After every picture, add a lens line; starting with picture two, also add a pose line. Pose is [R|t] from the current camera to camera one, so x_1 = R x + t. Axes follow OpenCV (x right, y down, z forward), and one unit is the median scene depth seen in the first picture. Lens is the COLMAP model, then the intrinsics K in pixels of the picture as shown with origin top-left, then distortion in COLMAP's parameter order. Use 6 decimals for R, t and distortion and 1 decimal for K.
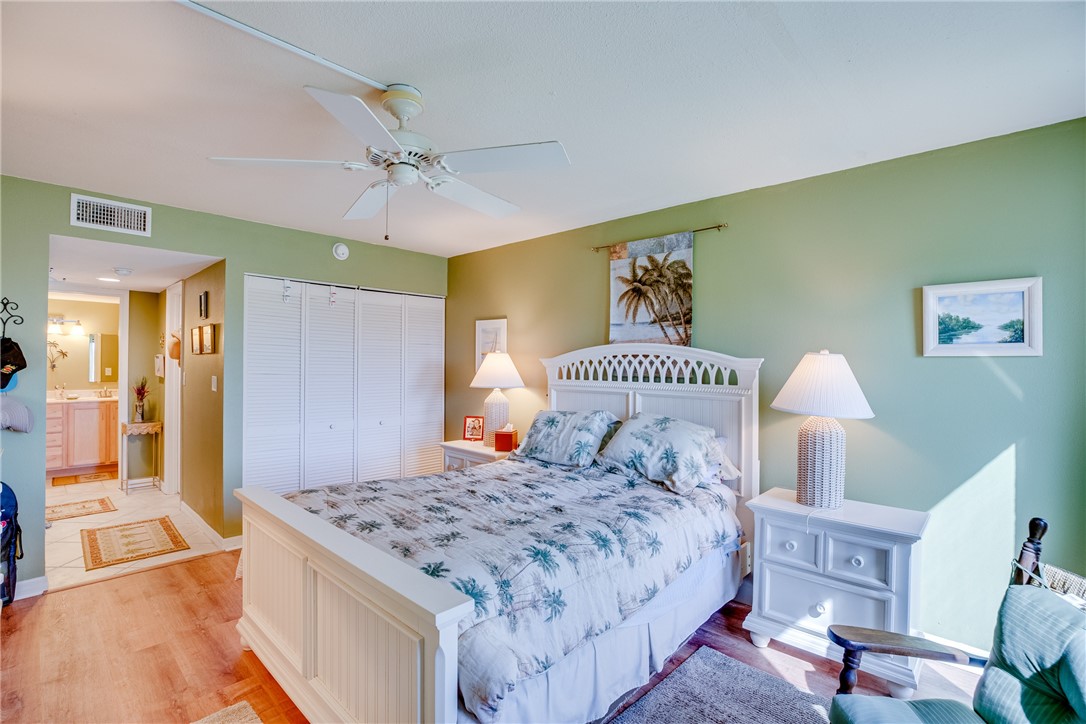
lens RADIAL K [[517.7, 0, 543.0], [0, 517.7, 362.0], [0, 0, 1]] dist [-0.028761, 0.000395]
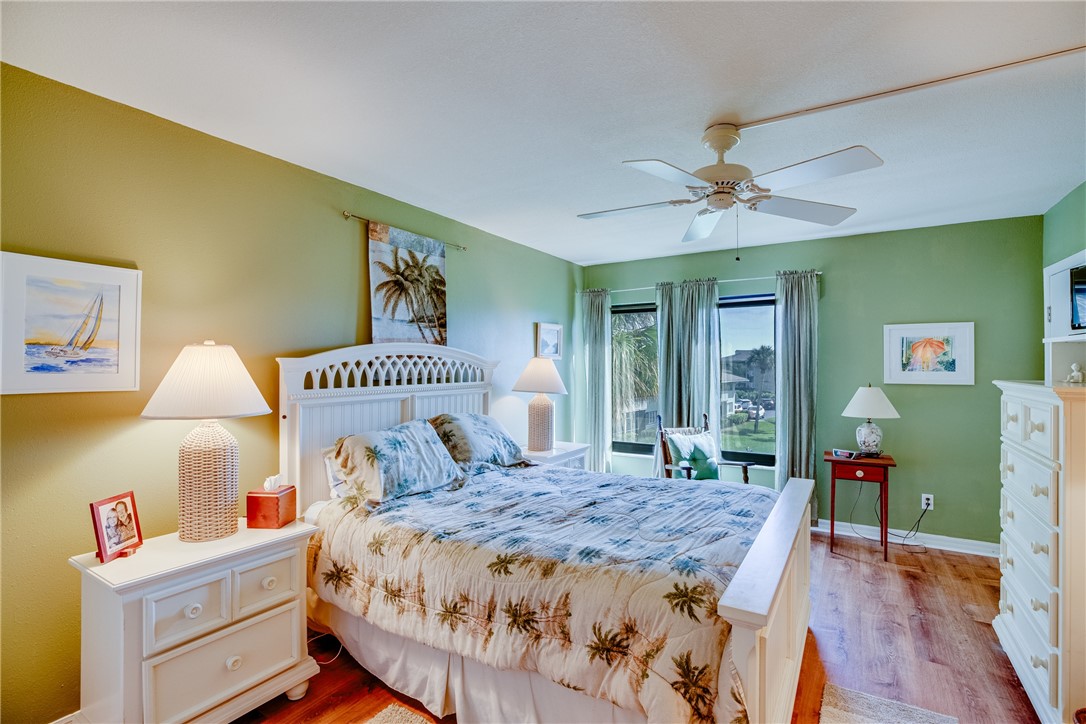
lens RADIAL K [[517.7, 0, 543.0], [0, 517.7, 362.0], [0, 0, 1]] dist [-0.028761, 0.000395]
pose [[-0.214648, 0.000339, 0.976691, -0.779736], [0.001113, 0.999999, -0.000102, -0.001720], [-0.976691, 0.001065, -0.214648, 0.980232]]
